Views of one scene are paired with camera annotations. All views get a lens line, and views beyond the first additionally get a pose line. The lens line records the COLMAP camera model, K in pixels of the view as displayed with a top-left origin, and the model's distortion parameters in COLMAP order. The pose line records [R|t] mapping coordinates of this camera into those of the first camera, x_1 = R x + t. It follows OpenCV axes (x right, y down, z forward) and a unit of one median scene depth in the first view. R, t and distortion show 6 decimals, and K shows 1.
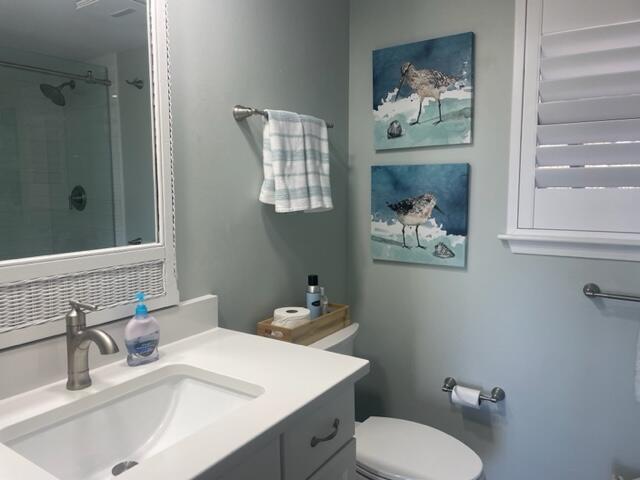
lens RADIAL K [[480.5, 0, 320.0], [0, 480.5, 233.6], [0, 0, 1]] dist [0.076004, -0.089069]
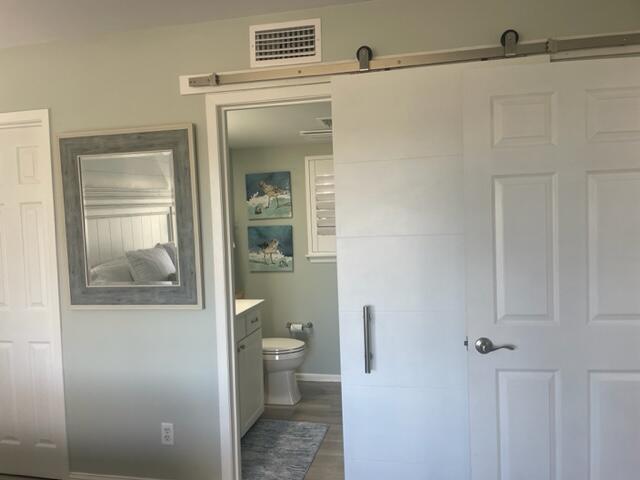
lens RADIAL K [[480.5, 0, 321.7], [0, 480.5, 239.3], [0, 0, 1]] dist [0.076004, -0.089069]
pose [[0.933990, -0.051607, 0.353552, -0.357360], [0.068097, 0.997087, -0.034353, 0.009530], [-0.350750, 0.056162, 0.934784, -1.142935]]
